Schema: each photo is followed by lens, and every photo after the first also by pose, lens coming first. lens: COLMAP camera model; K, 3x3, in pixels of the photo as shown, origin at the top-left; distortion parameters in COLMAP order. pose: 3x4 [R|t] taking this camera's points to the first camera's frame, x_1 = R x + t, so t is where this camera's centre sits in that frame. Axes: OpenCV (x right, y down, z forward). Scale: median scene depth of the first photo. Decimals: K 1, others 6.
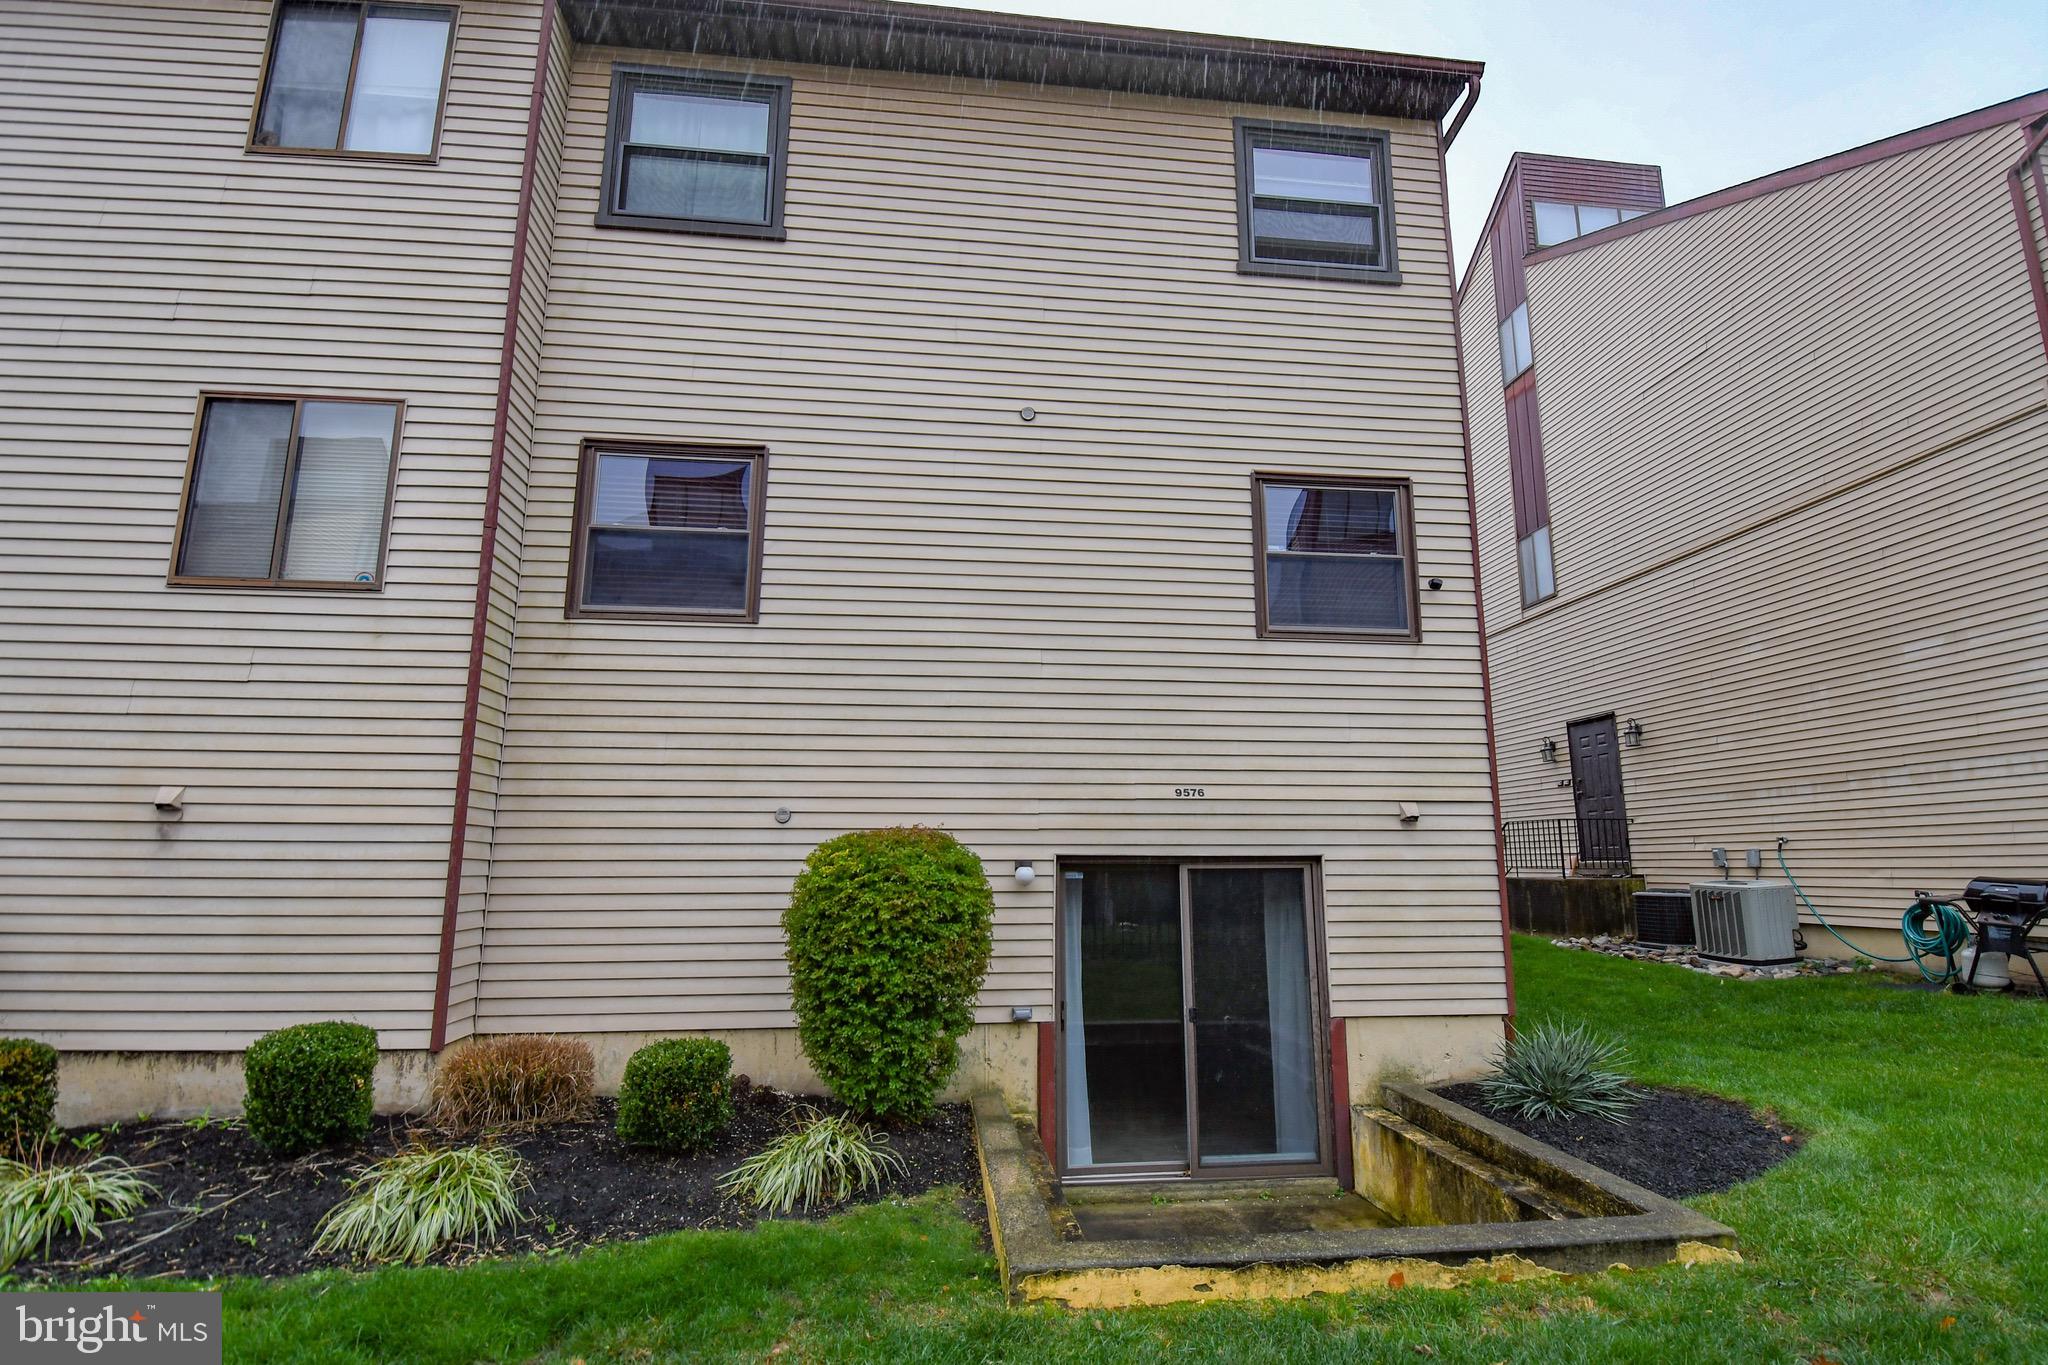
lens RADIAL K [[917.9, 0, 1050.1], [0, 917.9, 713.3], [0, 0, 1]] dist [0.011472, -0.018986]
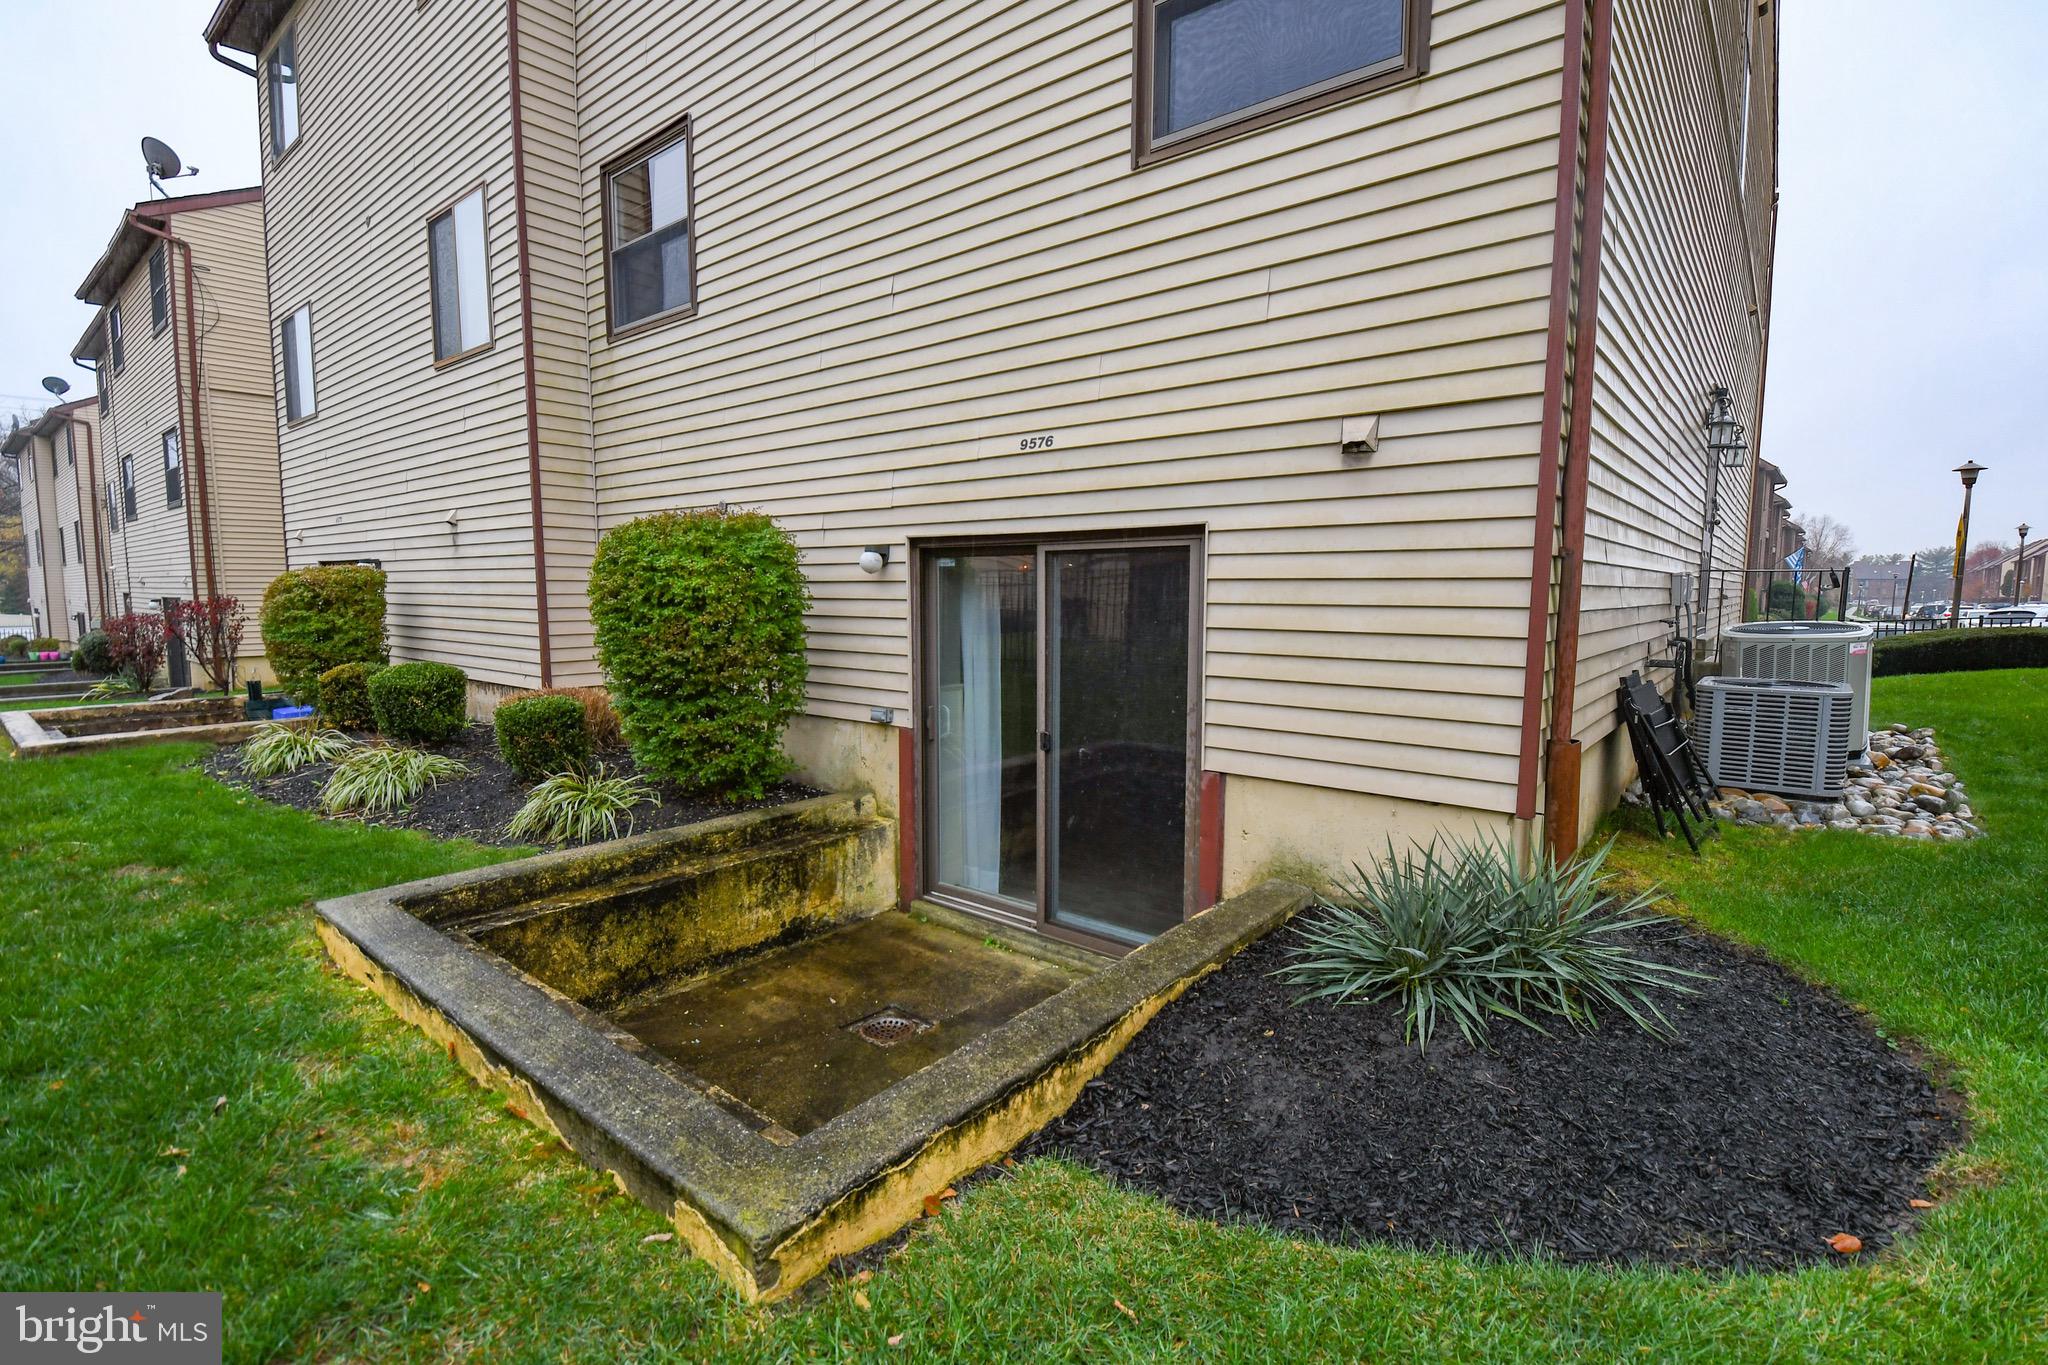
lens RADIAL K [[917.9, 0, 1040.3], [0, 917.9, 688.3], [0, 0, 1]] dist [0.011472, -0.018986]
pose [[0.706033, 0.080695, -0.703566, 0.673372], [0.117506, 0.966366, 0.228754, 0.108832], [0.698362, -0.244181, 0.672805, 0.485414]]
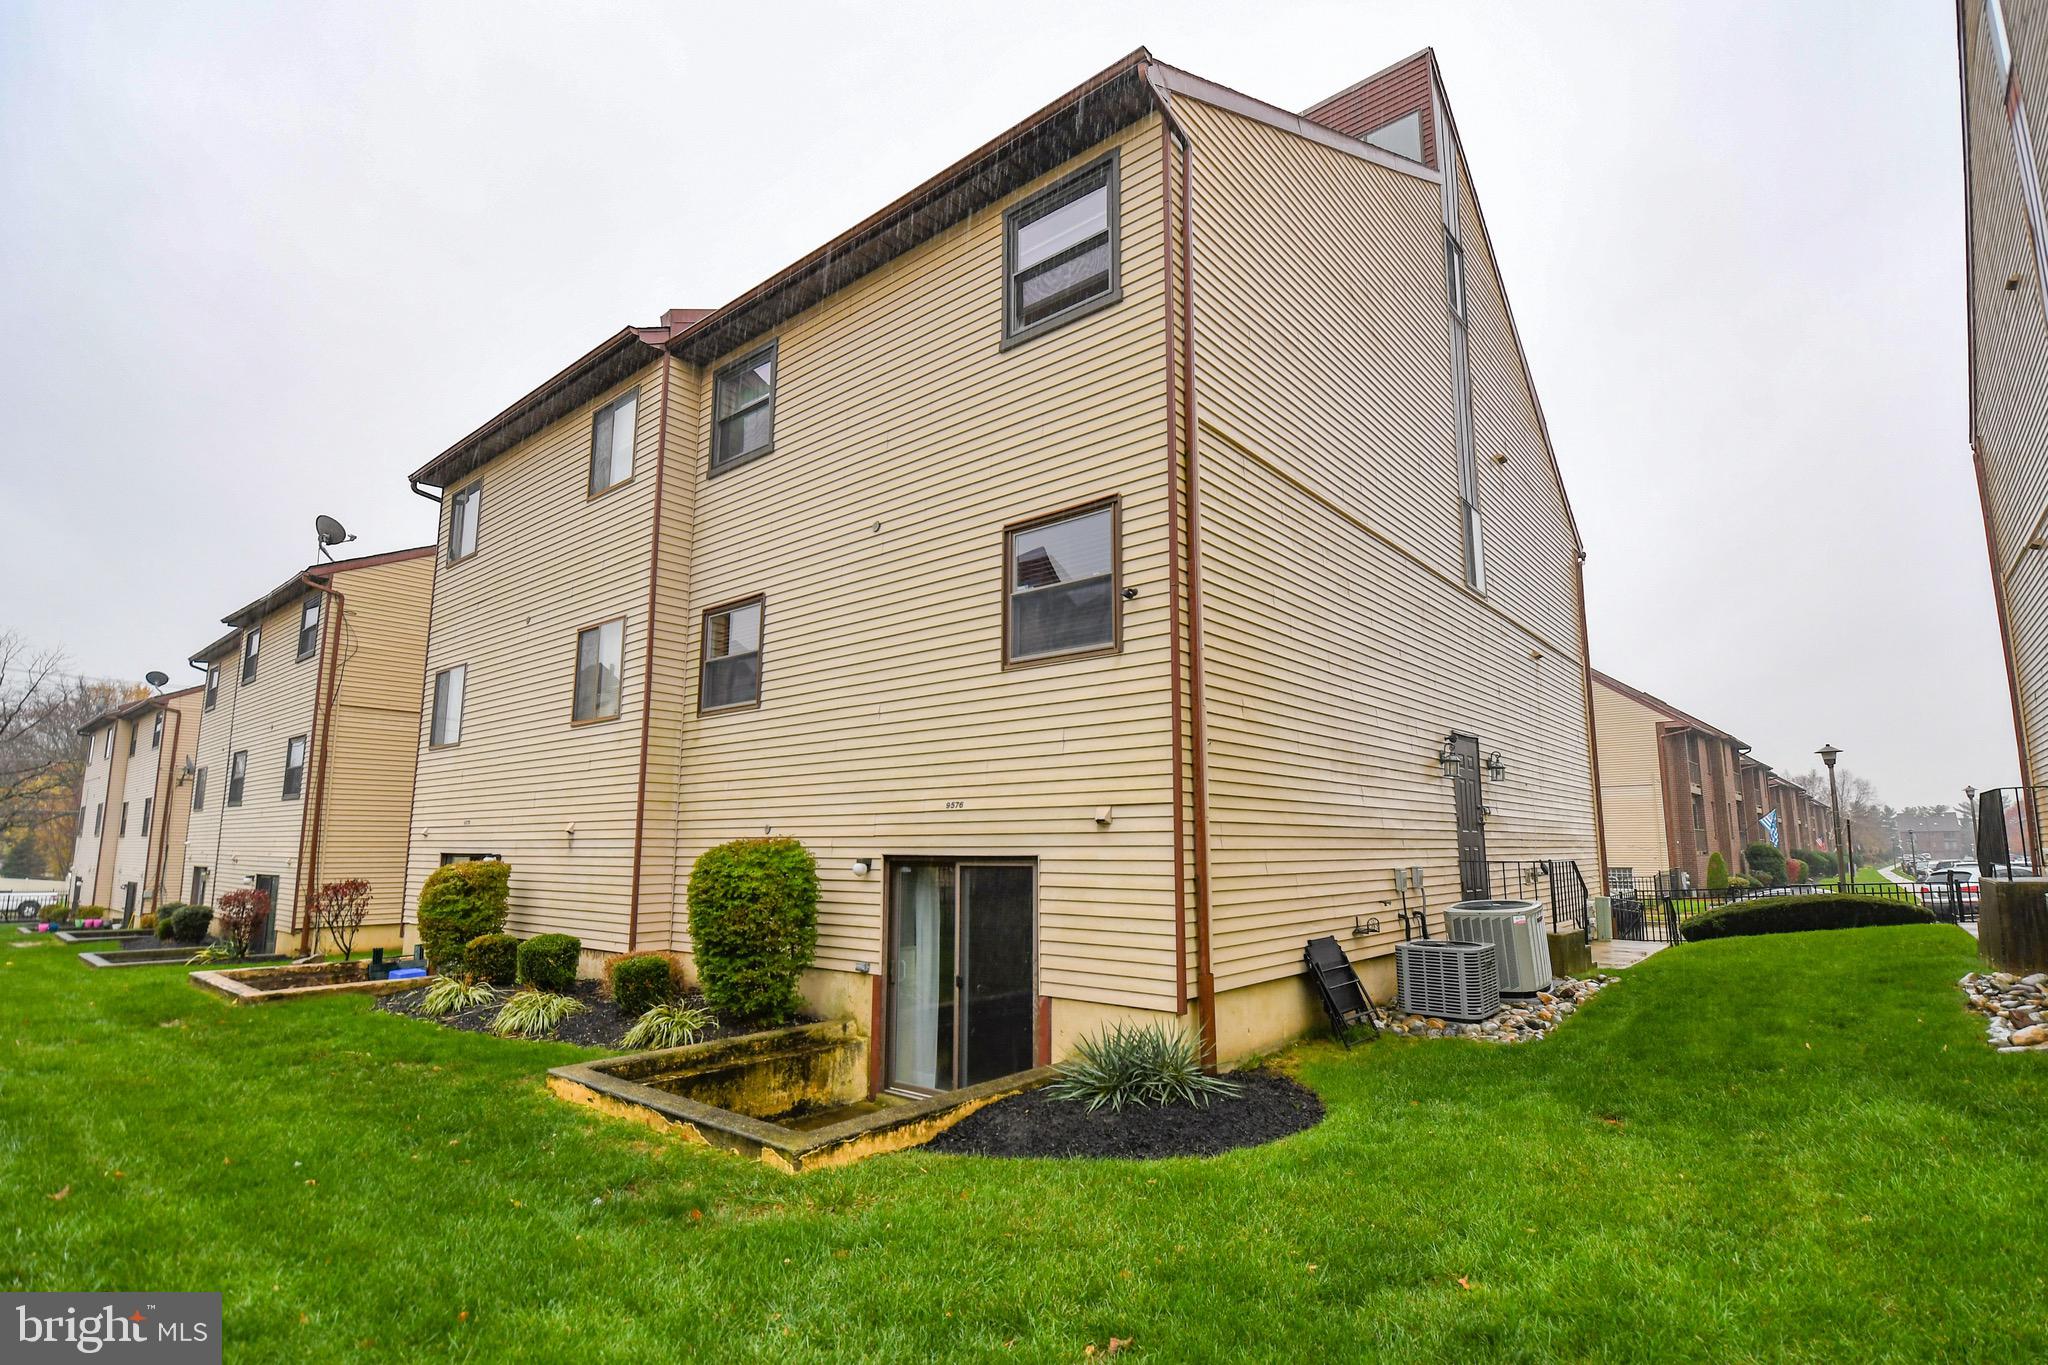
lens RADIAL K [[957.1, 0, 1048.0], [0, 957.1, 701.8], [0, 0, 1]] dist [0.006220, -0.005928]
pose [[0.701152, -0.105681, -0.705136, 1.188921], [0.123723, 0.991985, -0.025649, -0.004212], [0.702195, -0.069258, 0.708608, 0.175861]]
